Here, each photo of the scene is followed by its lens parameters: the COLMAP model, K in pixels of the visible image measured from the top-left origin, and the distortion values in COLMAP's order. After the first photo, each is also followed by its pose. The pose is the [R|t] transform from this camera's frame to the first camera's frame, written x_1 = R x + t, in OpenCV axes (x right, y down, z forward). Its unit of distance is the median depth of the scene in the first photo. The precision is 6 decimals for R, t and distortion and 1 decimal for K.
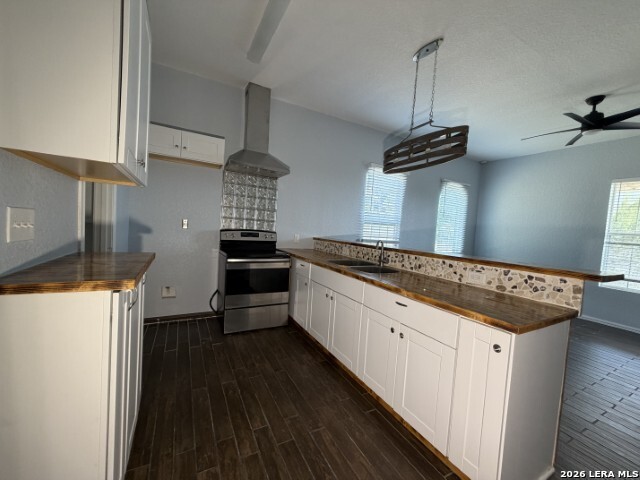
lens RADIAL K [[254.0, 0, 317.3], [0, 254.0, 240.4], [0, 0, 1]] dist [0.001946, 0.000097]
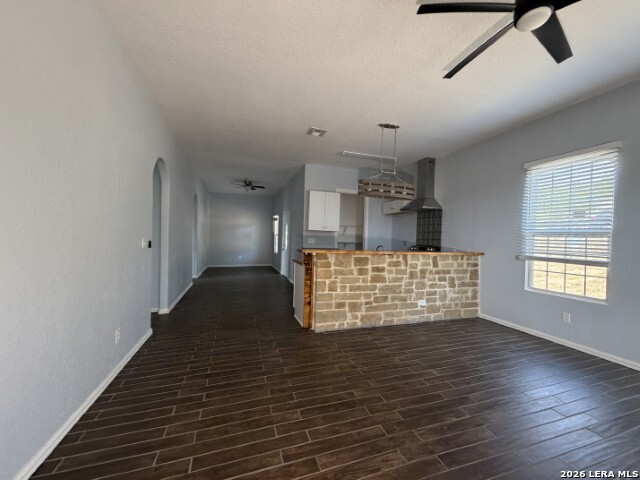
lens RADIAL K [[256.2, 0, 317.3], [0, 256.2, 240.0], [0, 0, 1]] dist [0.000992, 0.000031]
pose [[-0.172495, -0.057990, -0.983302, 1.398897], [-0.093936, 0.994684, -0.042183, 0.054325], [0.980521, 0.085091, -0.177026, 0.611275]]
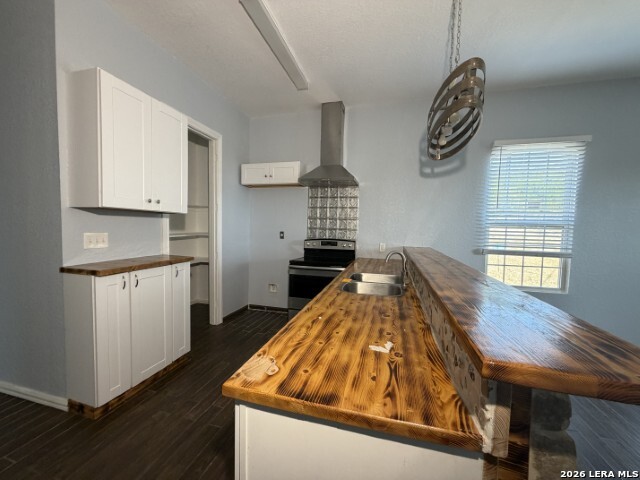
lens RADIAL K [[254.0, 0, 317.3], [0, 254.0, 240.4], [0, 0, 1]] dist [0.001946, 0.000097]
pose [[0.723732, -0.010832, -0.689996, 0.417349], [-0.013345, 0.999470, -0.029688, -0.003203], [0.689952, 0.030694, 0.723204, 0.196406]]
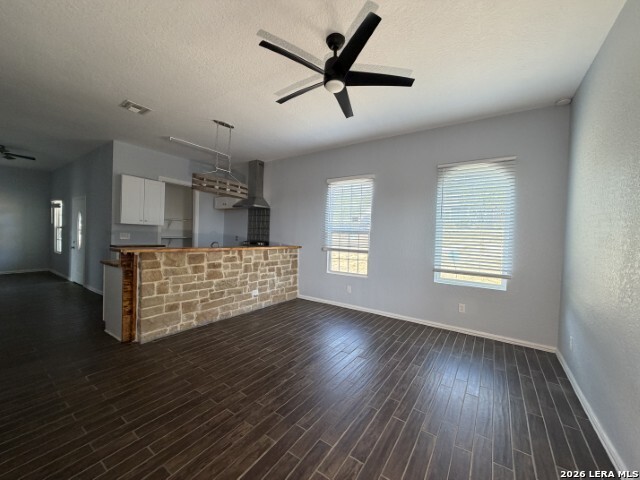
lens RADIAL K [[256.2, 0, 317.3], [0, 256.2, 240.0], [0, 0, 1]] dist [0.000992, 0.000031]
pose [[0.459835, -0.034149, -0.887347, 1.453539], [-0.051734, 0.996533, -0.065160, 0.047192], [0.886496, 0.075869, 0.456474, 0.566041]]
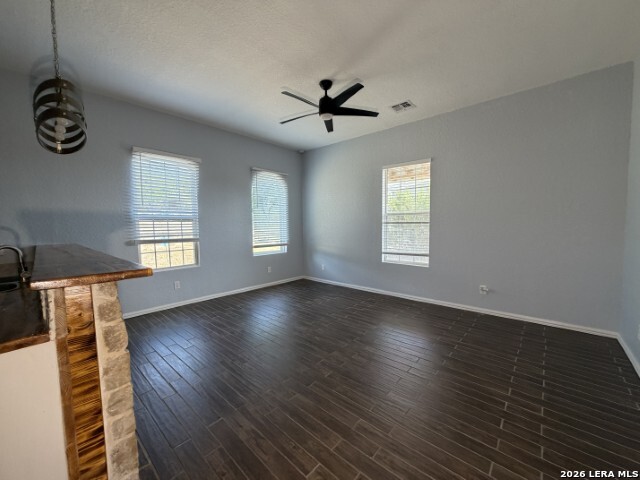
lens RADIAL K [[254.0, 0, 317.3], [0, 254.0, 240.4], [0, 0, 1]] dist [0.001946, 0.000097]
pose [[0.940361, -0.097399, 0.325938, 0.579372], [0.092055, 0.995245, 0.031820, 0.028112], [-0.327487, 0.000082, 0.944856, 0.044705]]
